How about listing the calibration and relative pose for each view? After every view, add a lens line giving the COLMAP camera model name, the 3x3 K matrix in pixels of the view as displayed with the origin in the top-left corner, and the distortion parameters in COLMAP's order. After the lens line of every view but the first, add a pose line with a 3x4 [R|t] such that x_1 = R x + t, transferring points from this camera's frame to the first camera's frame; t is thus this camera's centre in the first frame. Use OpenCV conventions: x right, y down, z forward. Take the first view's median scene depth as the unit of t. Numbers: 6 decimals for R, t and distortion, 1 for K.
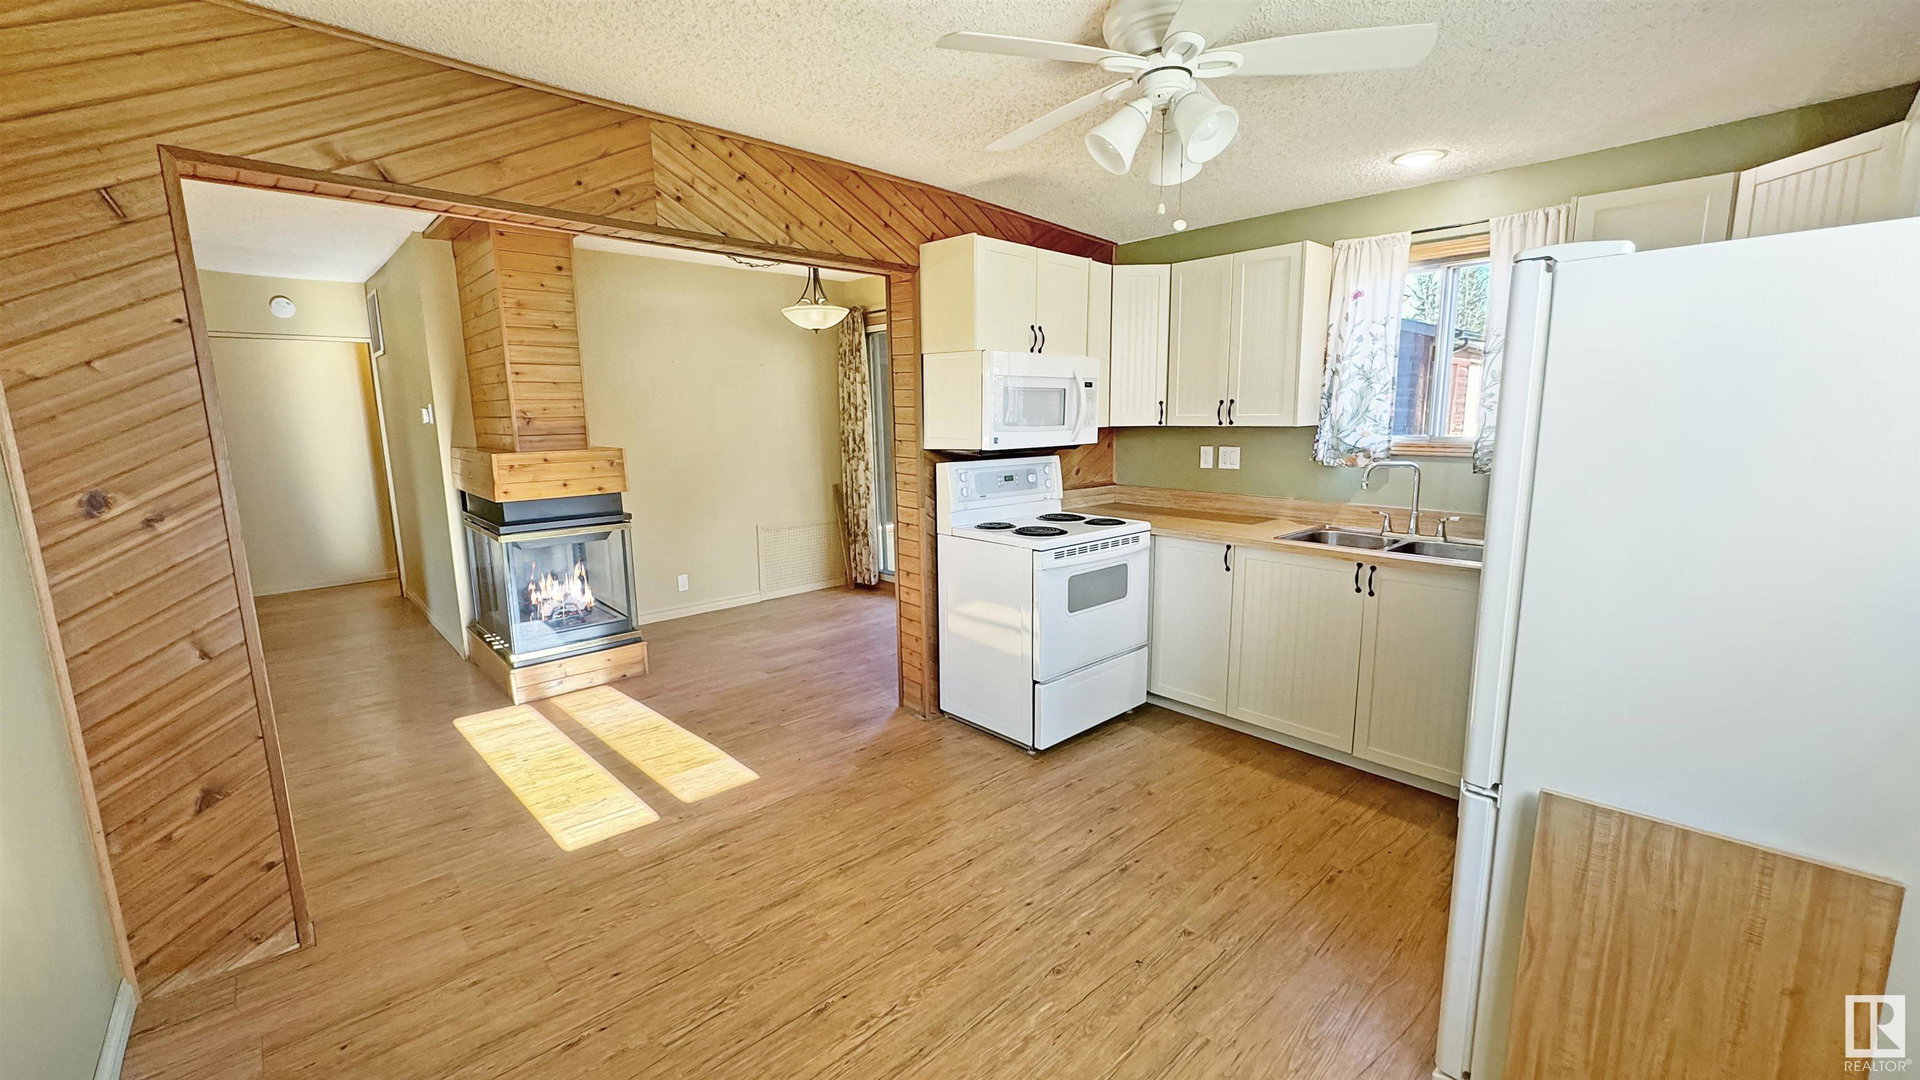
lens RADIAL K [[761.6, 0, 960.0], [0, 761.6, 540.0], [0, 0, 1]] dist [-0.000074, -0.000180]
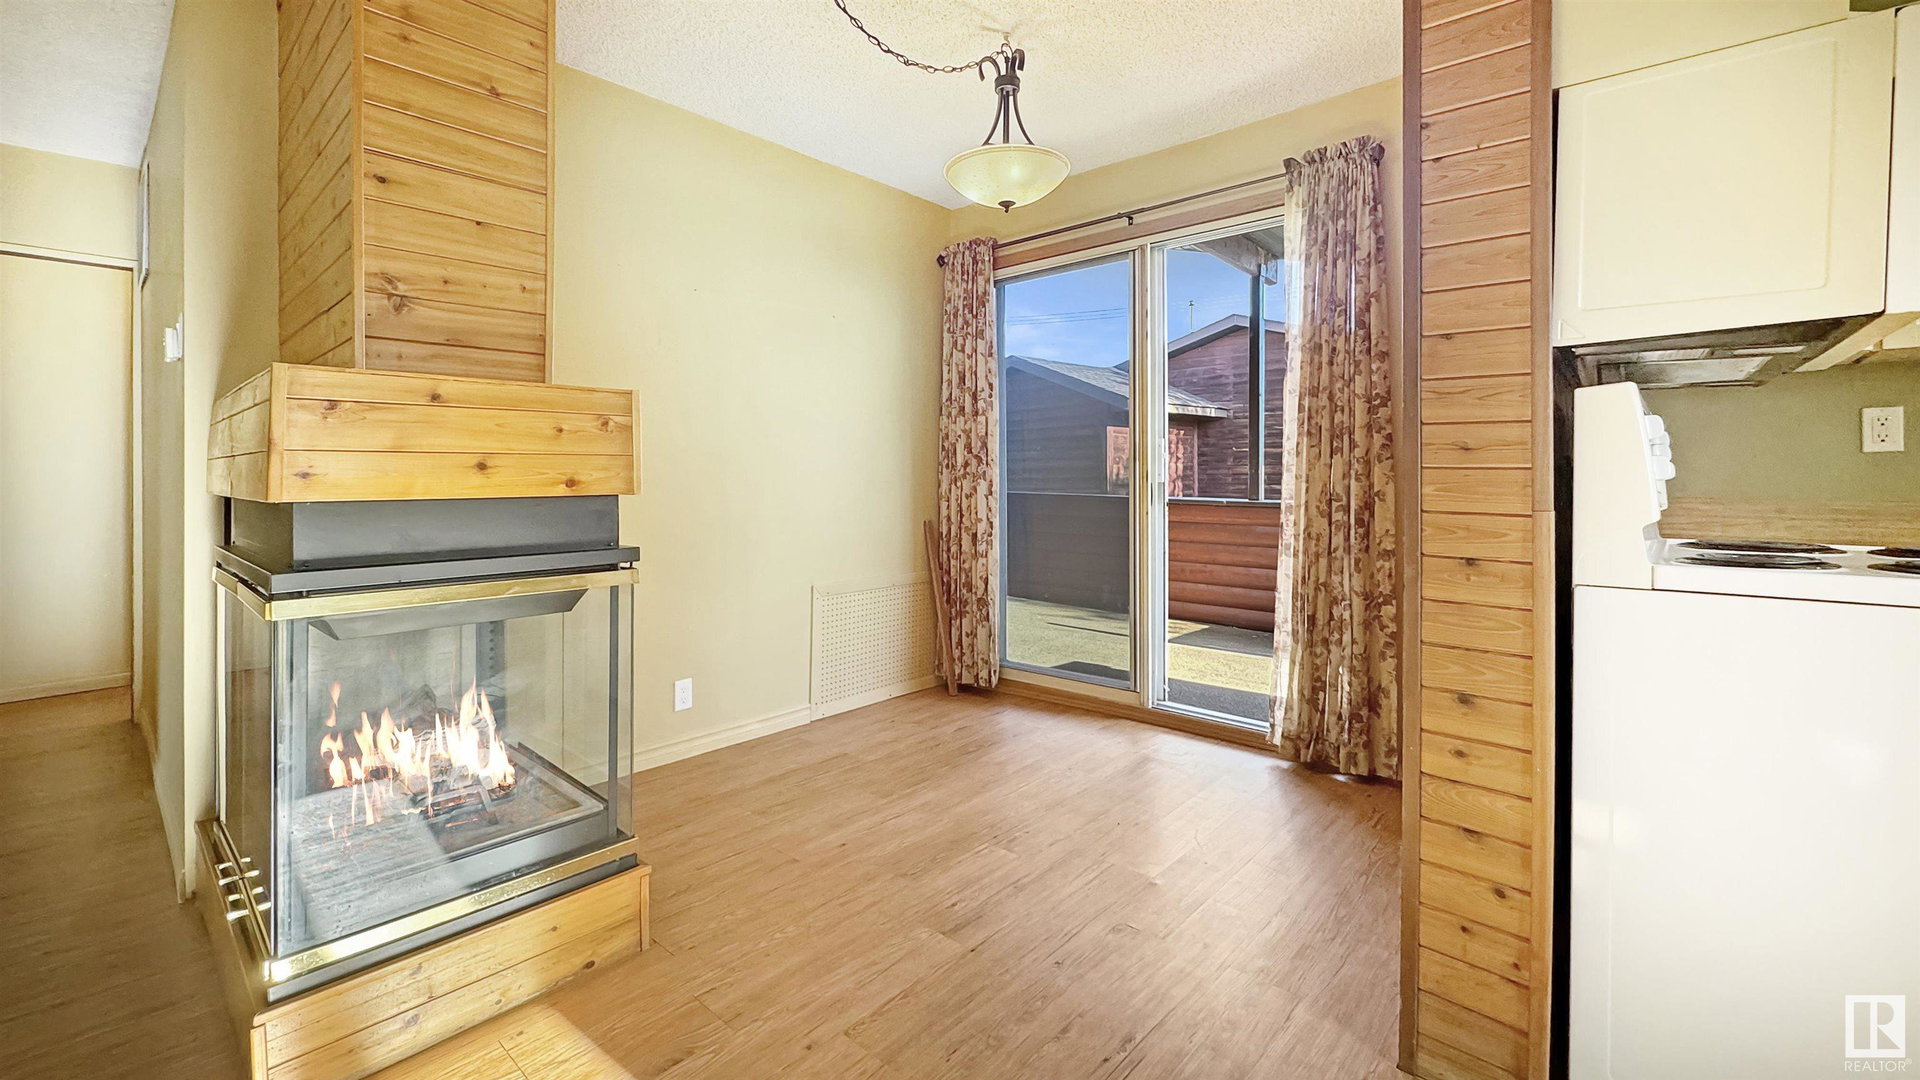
lens RADIAL K [[782.9, 0, 965.0], [0, 782.9, 476.7], [0, 0, 1]] dist [-0.002036, -0.000545]
pose [[0.995240, 0.009719, 0.096969, -0.232383], [0.007107, 0.985128, -0.171675, 0.001628], [-0.097196, 0.171547, 0.980370, 0.436734]]
